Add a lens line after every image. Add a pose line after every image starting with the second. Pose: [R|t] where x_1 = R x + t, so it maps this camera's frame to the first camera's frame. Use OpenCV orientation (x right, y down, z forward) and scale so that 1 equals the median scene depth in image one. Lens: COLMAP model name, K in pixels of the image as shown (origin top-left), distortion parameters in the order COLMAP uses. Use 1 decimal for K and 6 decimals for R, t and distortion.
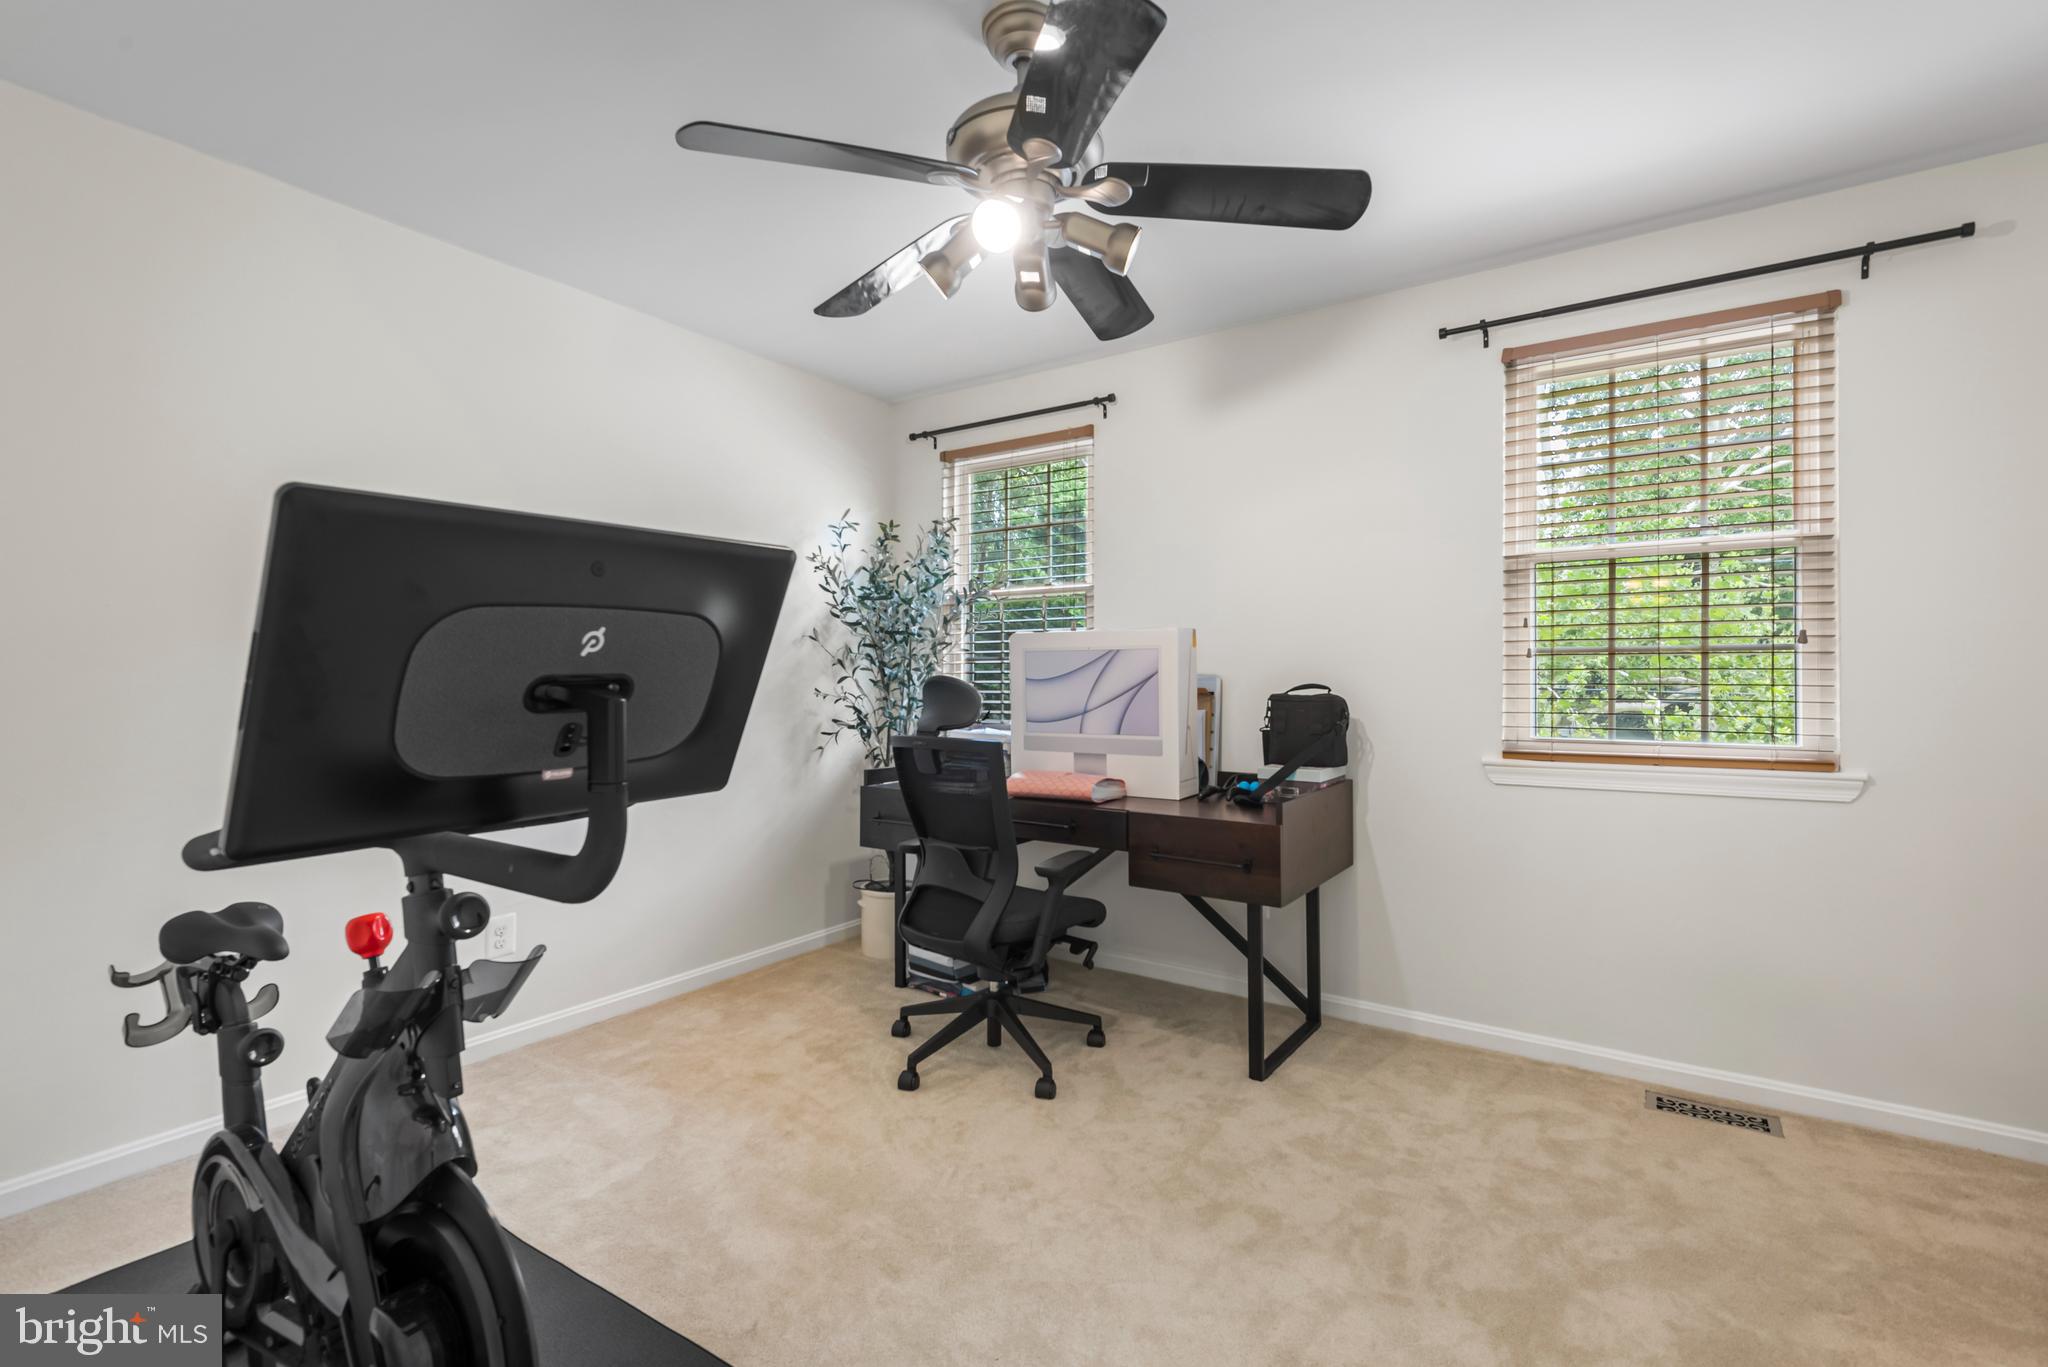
lens RADIAL K [[996.7, 0, 1015.5], [0, 996.7, 677.6], [0, 0, 1]] dist [0.004360, 0.000330]
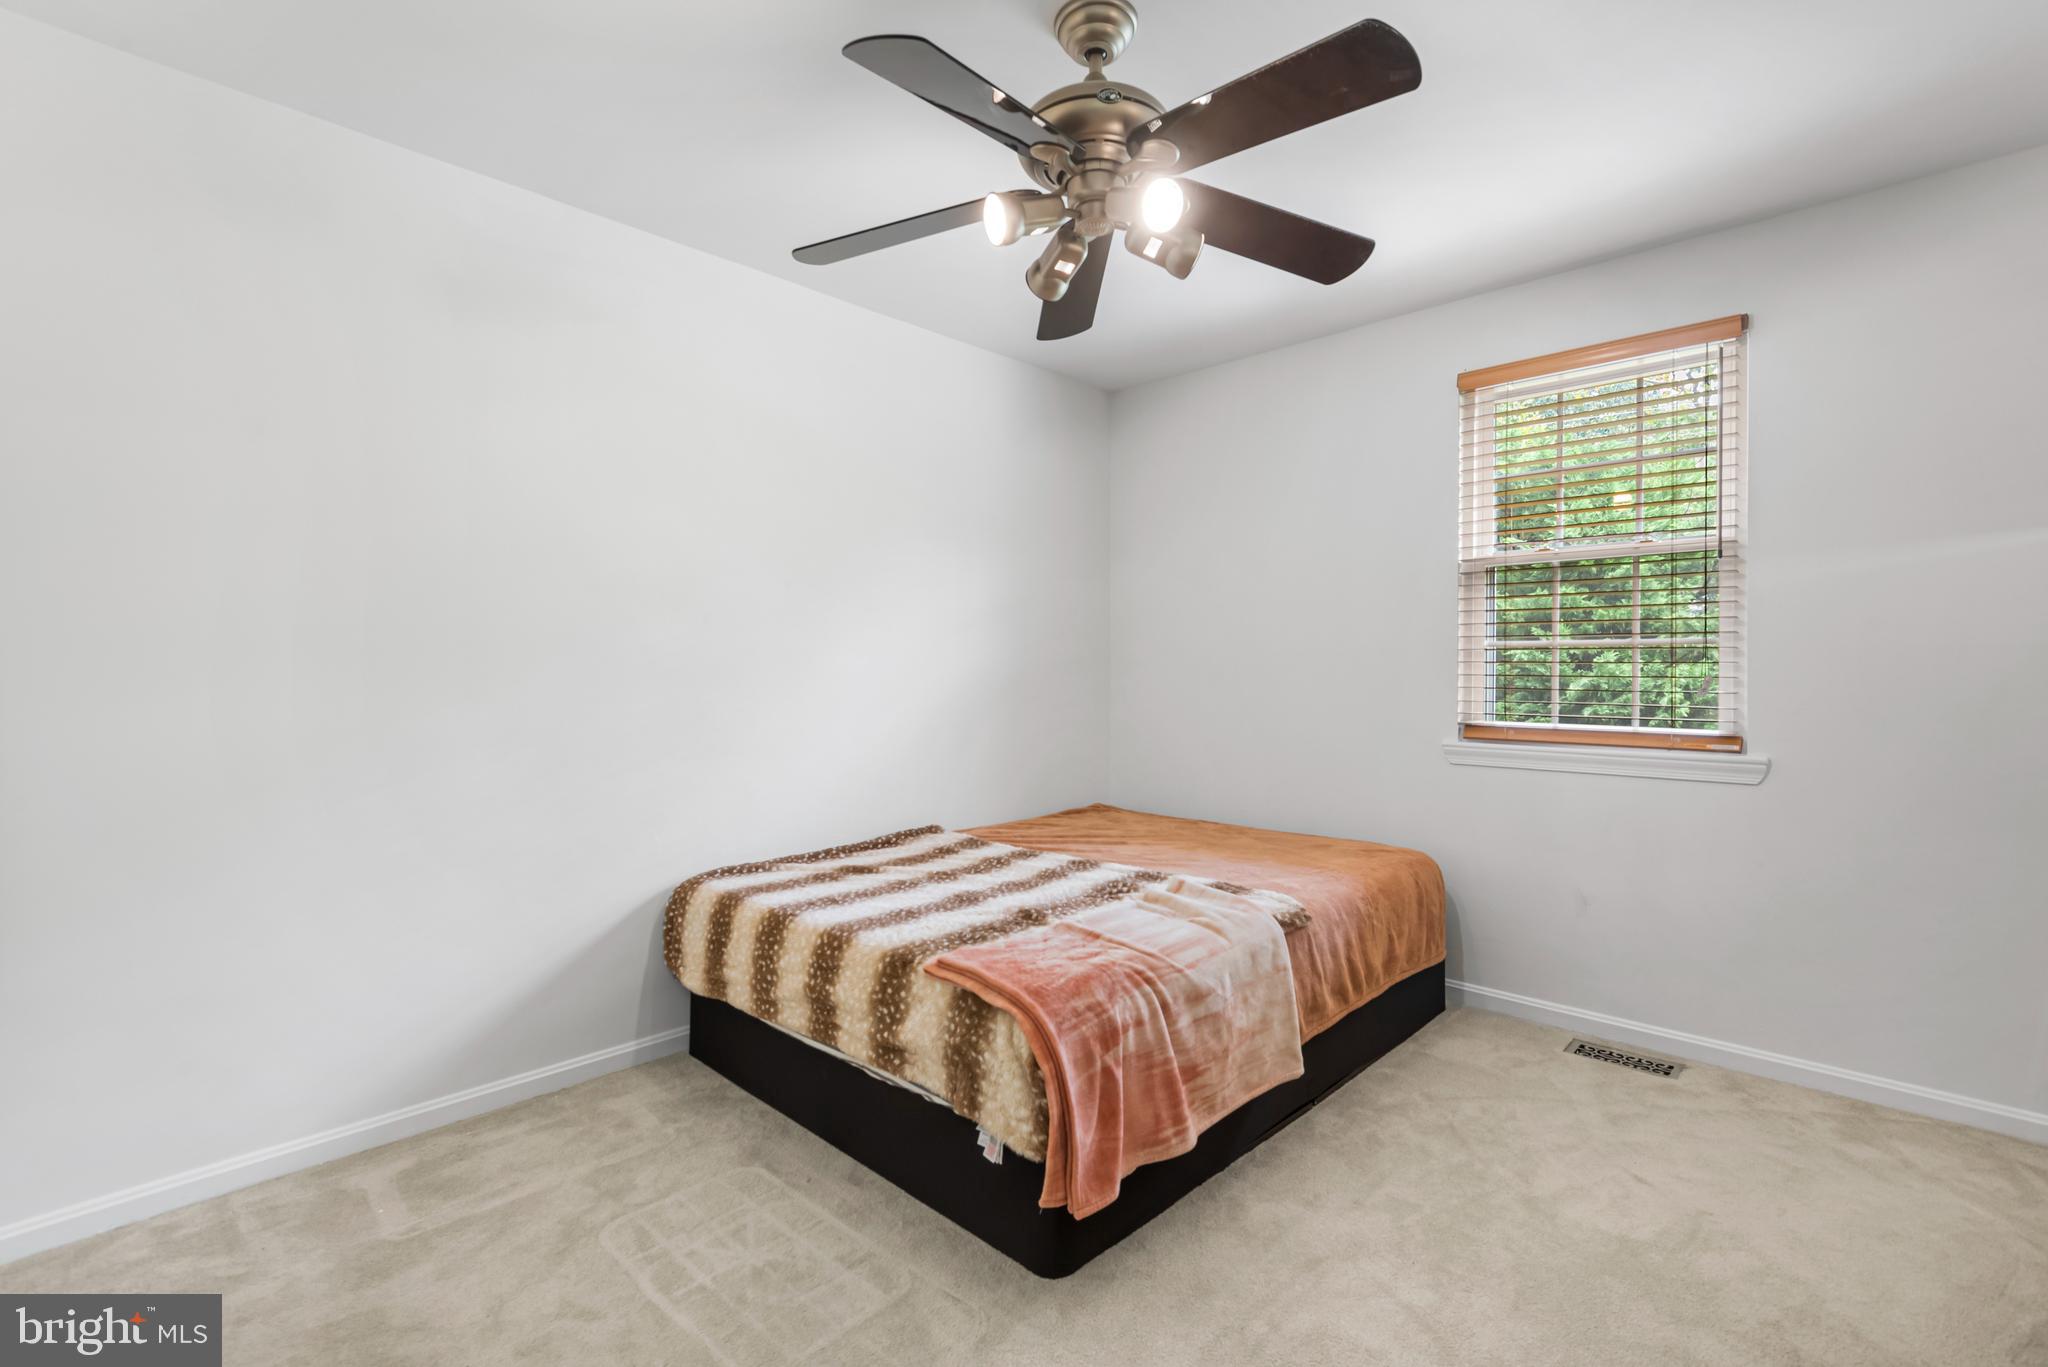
lens RADIAL K [[921.9, 0, 1013.0], [0, 921.9, 680.0], [0, 0, 1]] dist [0.018365, -0.005385]
pose [[0.991211, 0.002162, -0.132271, 0.143213], [-0.000570, 0.999927, 0.012073, -0.000064], [0.132288, -0.011892, 0.991140, -0.106385]]
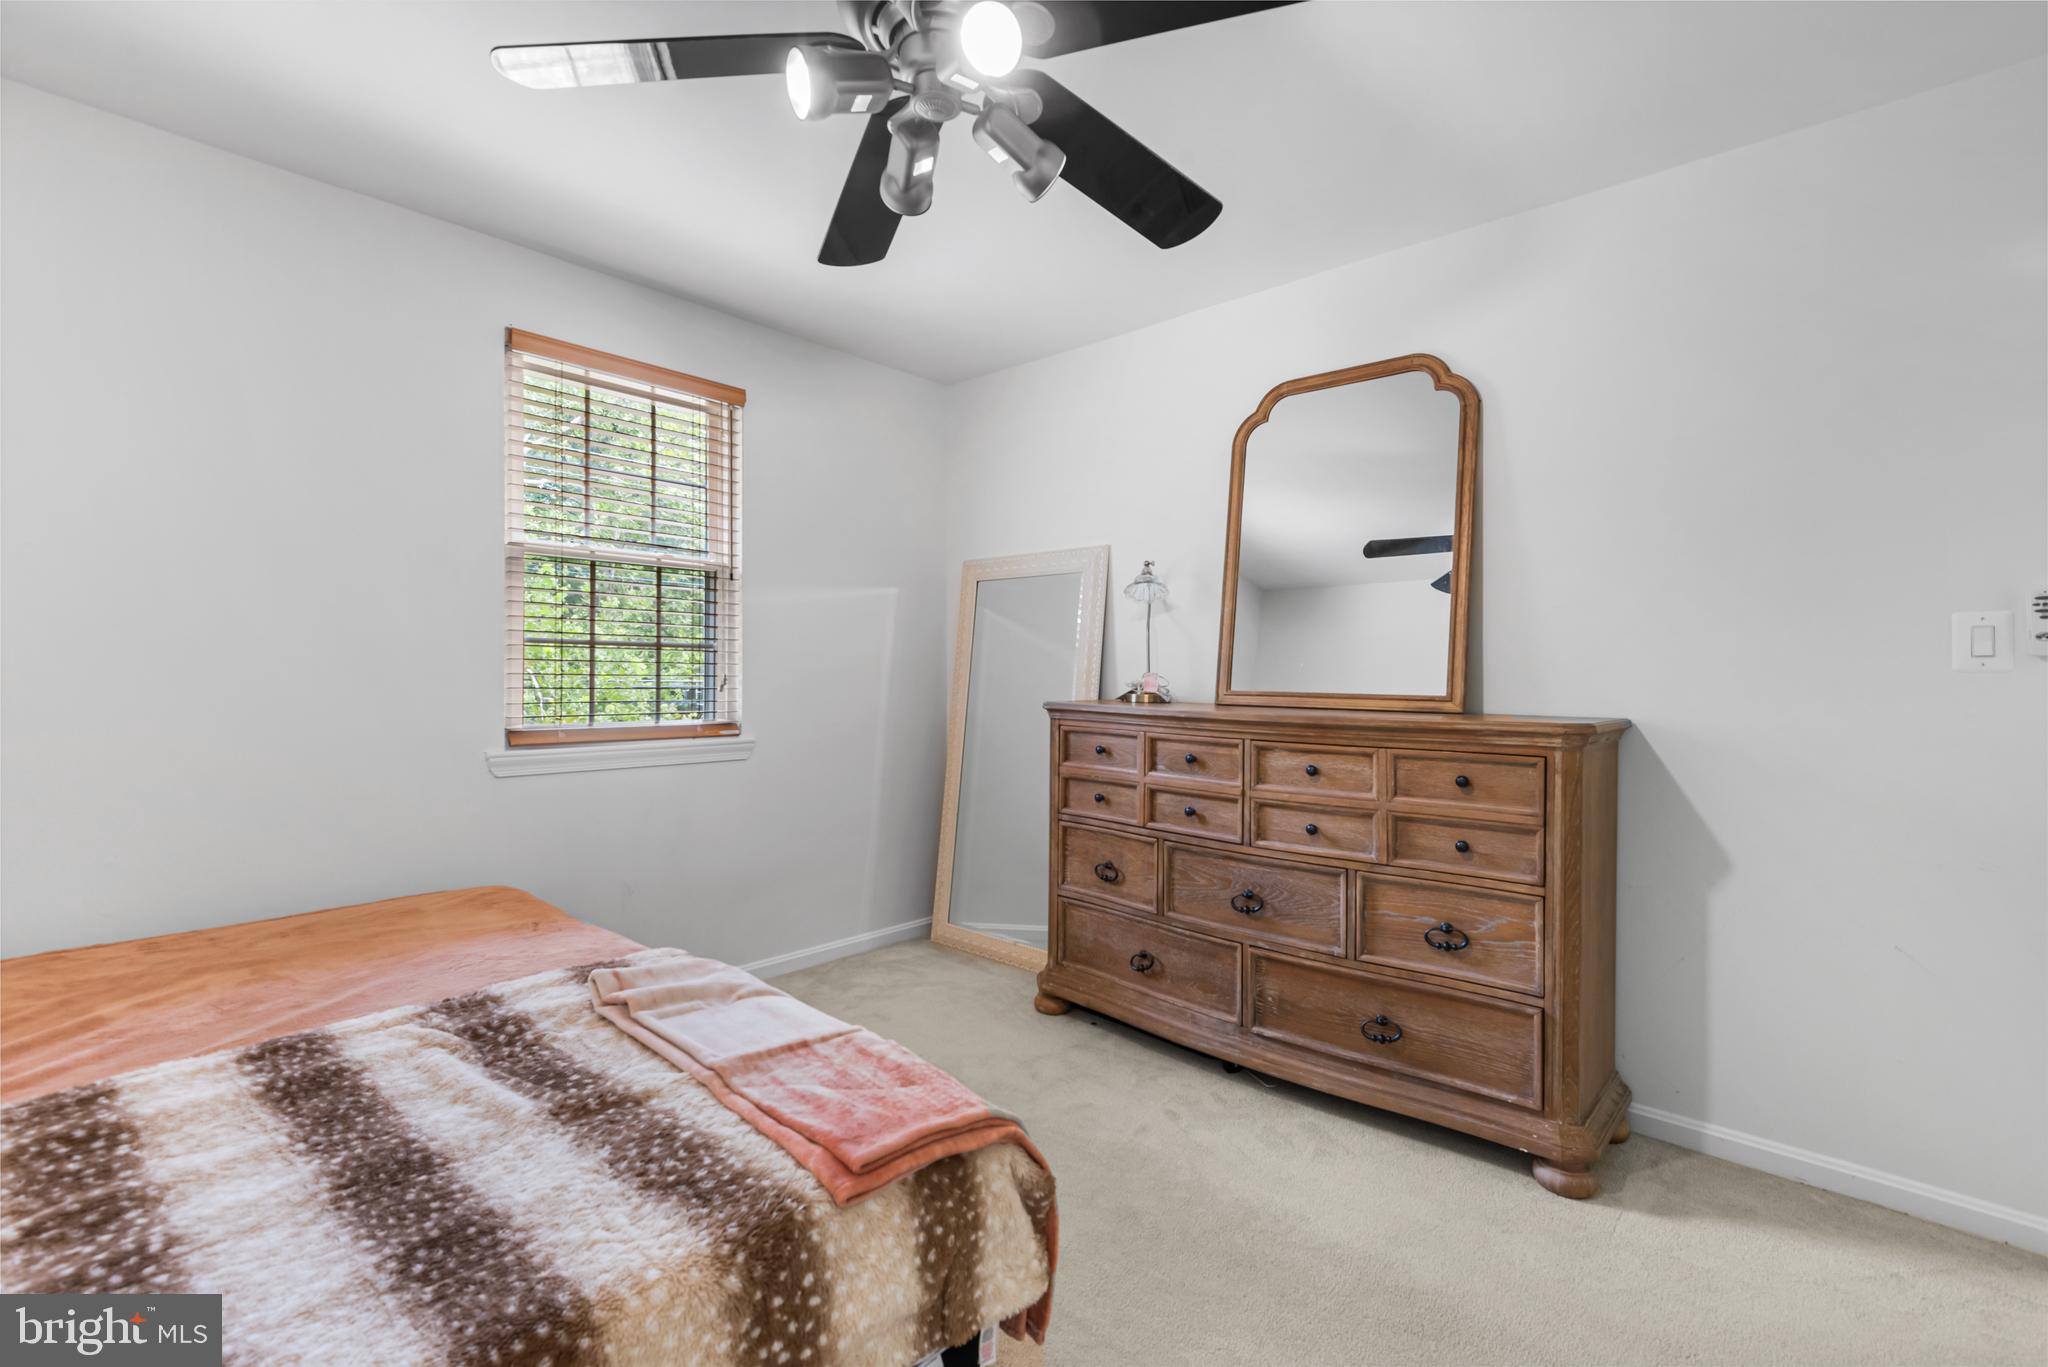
lens RADIAL K [[921.9, 0, 1020.5], [0, 921.9, 685.3], [0, 0, 1]] dist [0.018365, -0.005385]
pose [[0.097773, -0.012321, 0.995133, -0.372638], [-0.009374, 0.999868, 0.013301, 0.000756], [-0.995165, -0.010629, 0.097644, 0.433319]]
